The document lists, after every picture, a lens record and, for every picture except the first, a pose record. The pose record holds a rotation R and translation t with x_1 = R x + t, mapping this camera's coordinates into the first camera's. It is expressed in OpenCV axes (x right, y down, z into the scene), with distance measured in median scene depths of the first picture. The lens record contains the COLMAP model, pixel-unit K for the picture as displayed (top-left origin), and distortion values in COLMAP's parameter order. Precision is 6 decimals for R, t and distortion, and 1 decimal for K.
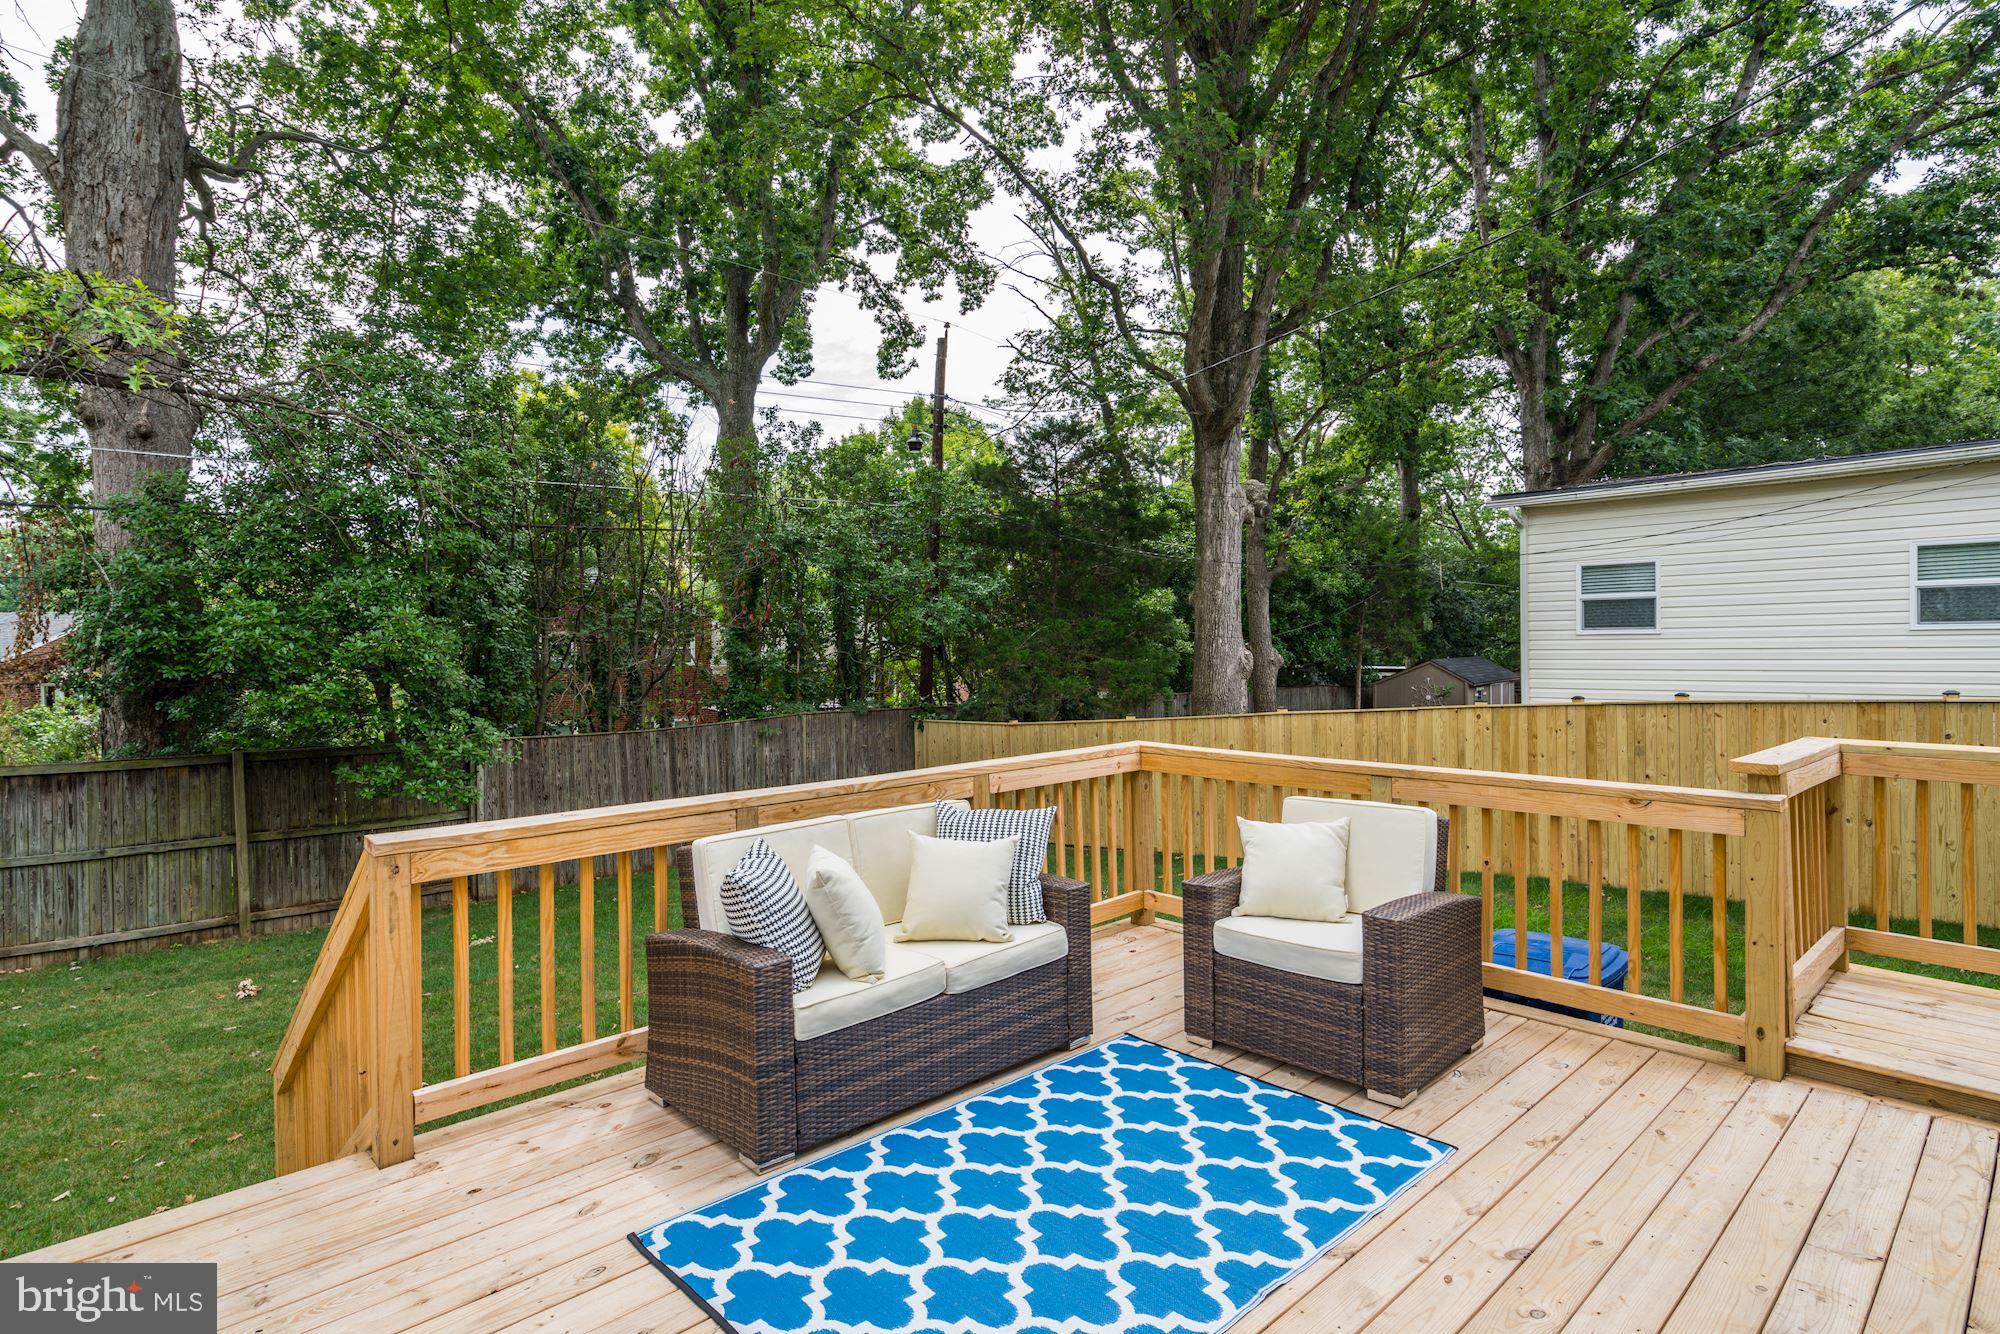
lens RADIAL K [[1034.5, 0, 1009.8], [0, 1034.5, 641.0], [0, 0, 1]] dist [0.006829, 0.001254]
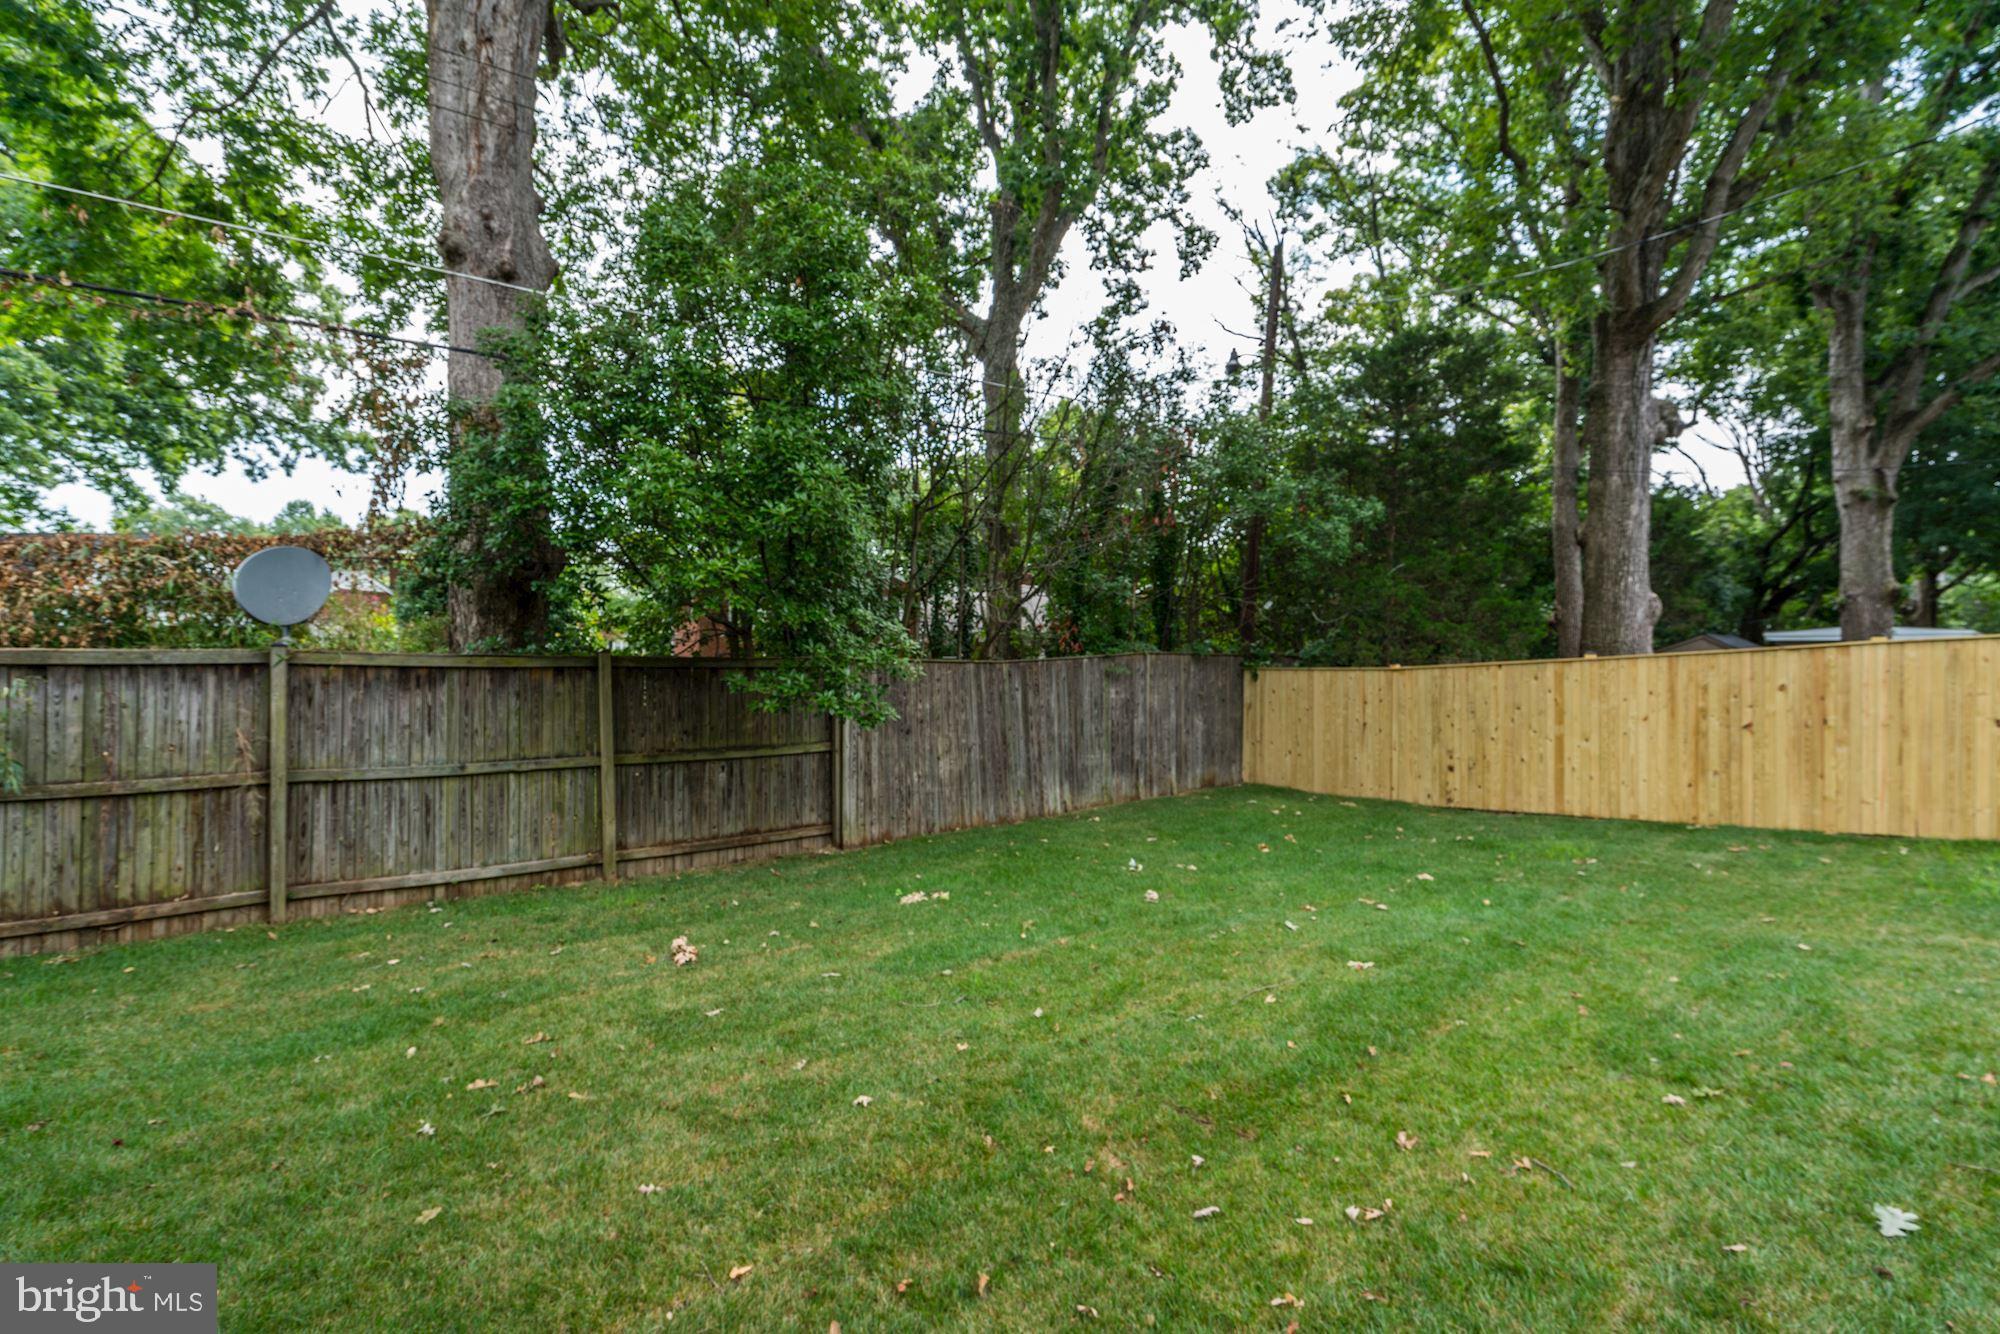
lens RADIAL K [[903.2, 0, 978.0], [0, 903.2, 634.4], [0, 0, 1]] dist [0.003592, 0.000550]
pose [[0.996256, 0.016119, -0.084935, -0.424194], [-0.017603, 0.999705, -0.016755, 0.106857], [0.084640, 0.018187, 0.996246, 0.340274]]
